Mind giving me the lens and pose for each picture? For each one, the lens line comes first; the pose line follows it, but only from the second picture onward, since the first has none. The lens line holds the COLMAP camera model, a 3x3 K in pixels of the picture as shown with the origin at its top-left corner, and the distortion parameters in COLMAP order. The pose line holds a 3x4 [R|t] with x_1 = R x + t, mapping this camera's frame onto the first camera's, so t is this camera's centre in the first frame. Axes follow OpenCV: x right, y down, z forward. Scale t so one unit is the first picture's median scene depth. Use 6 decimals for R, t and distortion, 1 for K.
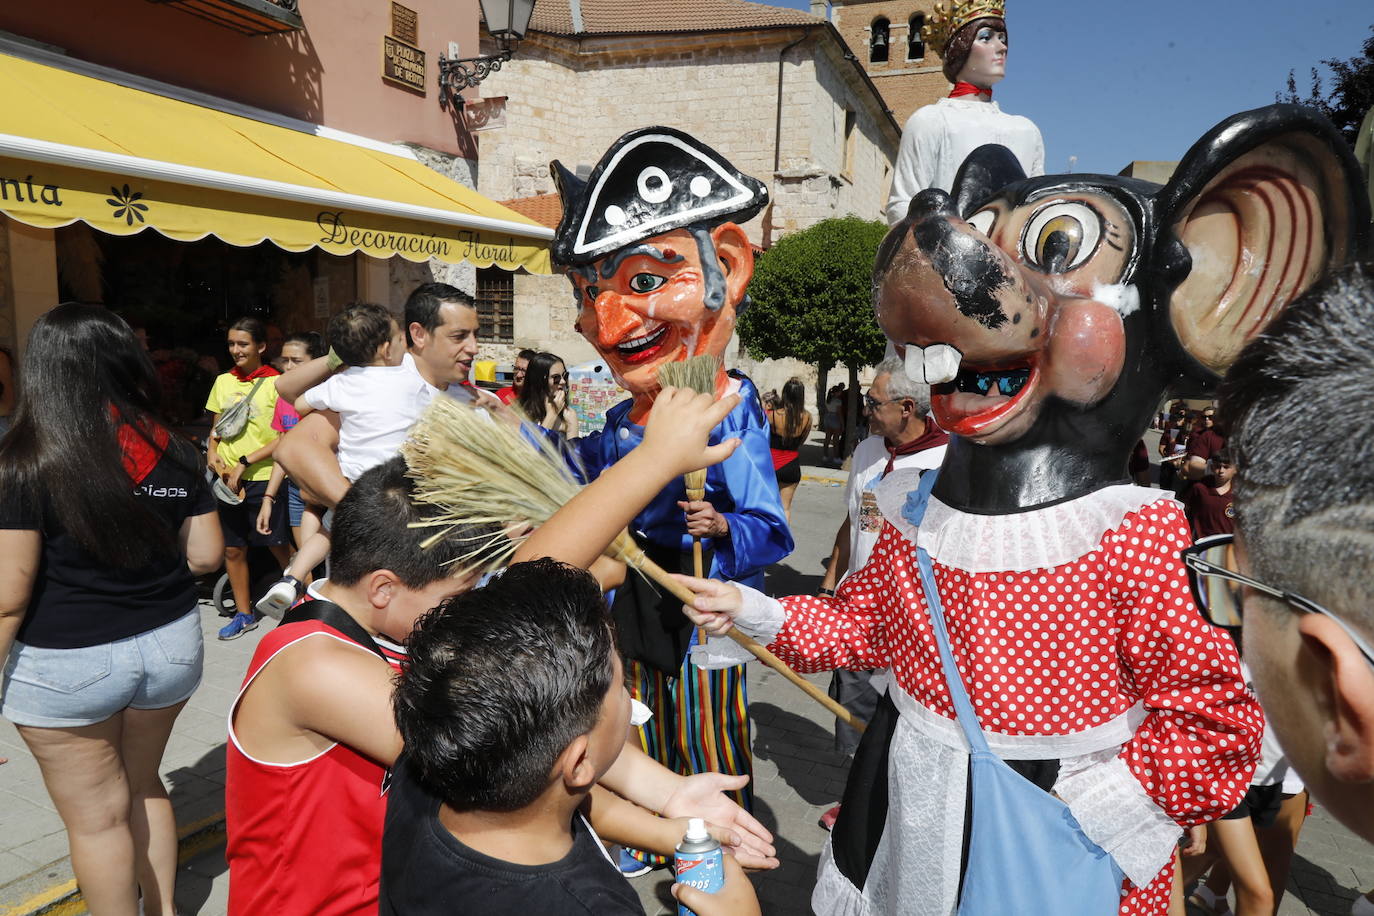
lens RADIAL K [[919.5, 0, 692.2], [0, 919.5, 464.4], [0, 0, 1]] dist [0.005354, 0.005055]
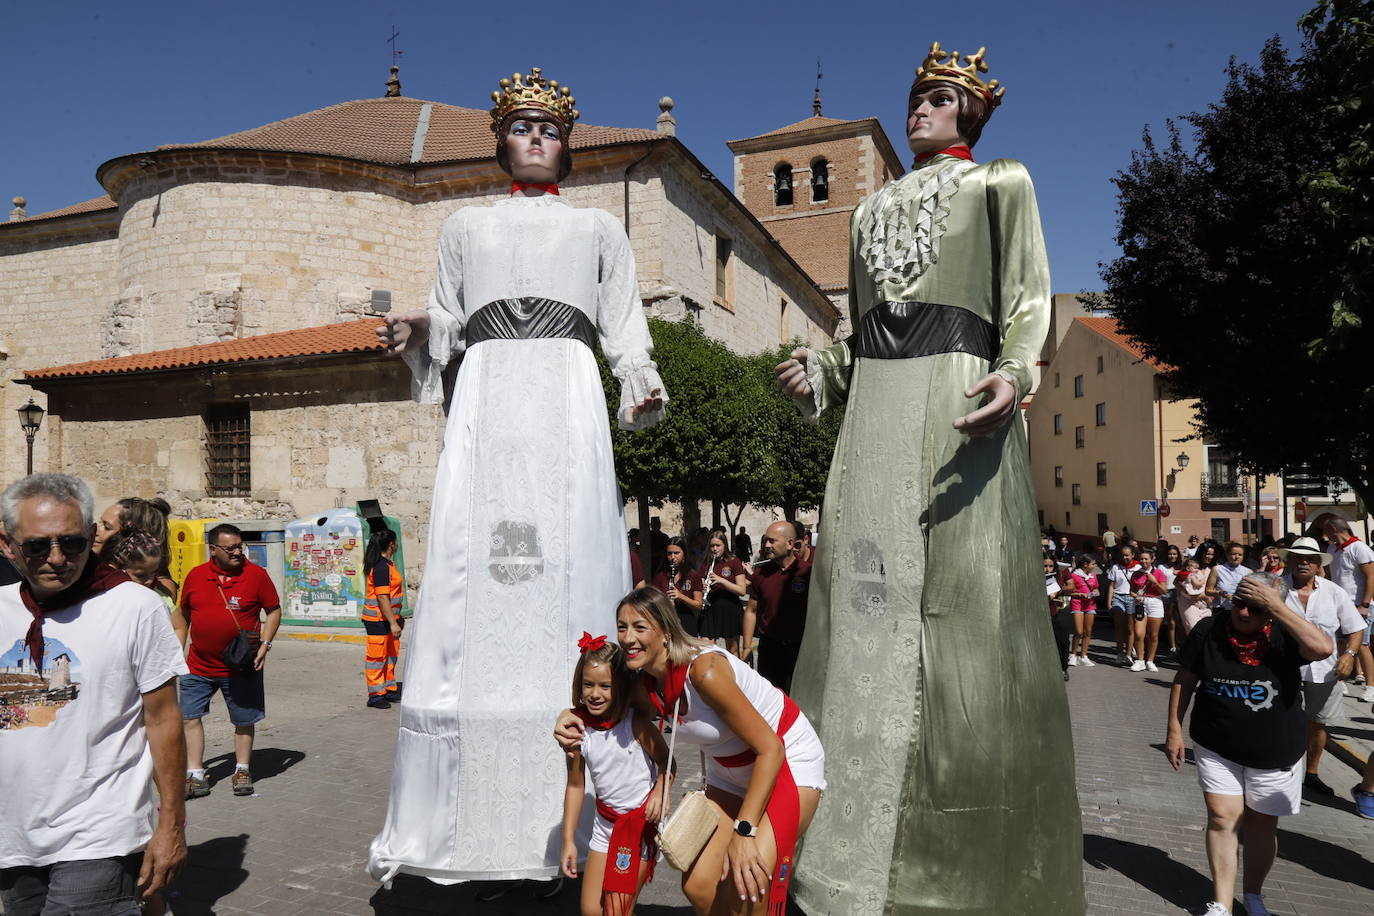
lens RADIAL K [[919.5, 0, 692.2], [0, 919.5, 464.4], [0, 0, 1]] dist [0.005354, 0.005055]
pose [[0.998603, -0.045158, 0.027424, 0.122768], [0.049148, 0.984458, -0.168600, -0.003283], [-0.019385, 0.169712, 0.985303, 0.145067]]
